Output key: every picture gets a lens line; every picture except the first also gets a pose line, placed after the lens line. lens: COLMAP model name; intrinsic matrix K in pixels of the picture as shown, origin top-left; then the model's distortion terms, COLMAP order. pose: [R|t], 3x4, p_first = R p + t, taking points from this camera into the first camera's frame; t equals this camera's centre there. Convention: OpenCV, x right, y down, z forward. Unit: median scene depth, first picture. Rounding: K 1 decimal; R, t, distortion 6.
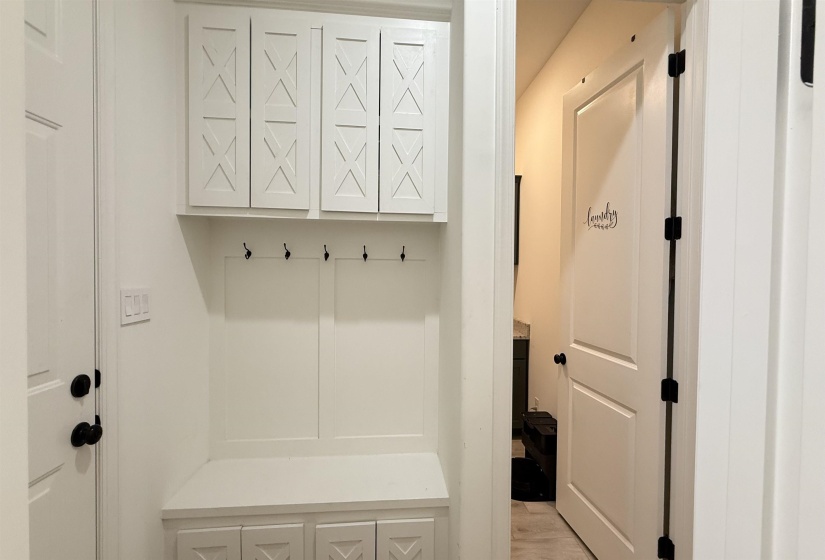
lens RADIAL K [[332.6, 0, 412.5], [0, 332.6, 272.4], [0, 0, 1]] dist [-0.001704, -0.000217]
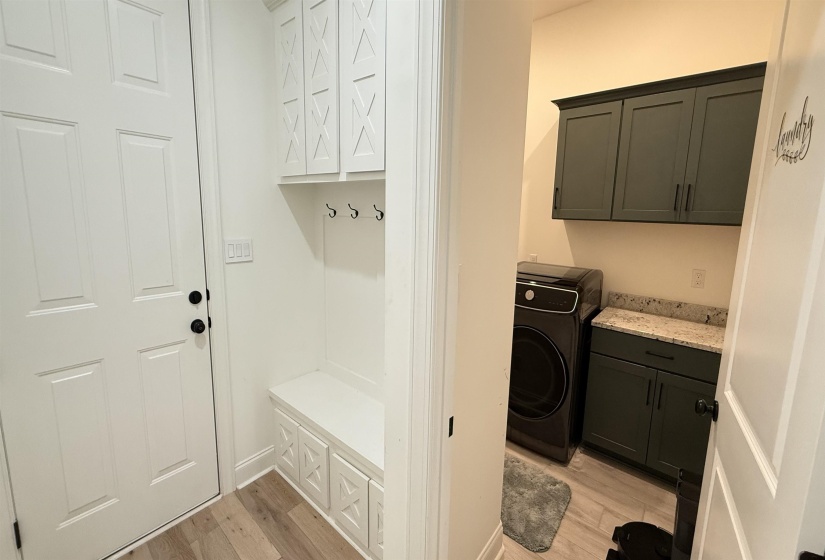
lens RADIAL K [[343.7, 0, 412.6], [0, 343.7, 258.2], [0, 0, 1]] dist [0.009721, -0.000070]
pose [[0.708677, 0.104214, -0.697794, 0.658601], [-0.022616, 0.991878, 0.125166, -0.063683], [0.705170, -0.072920, 0.705278, 0.391003]]
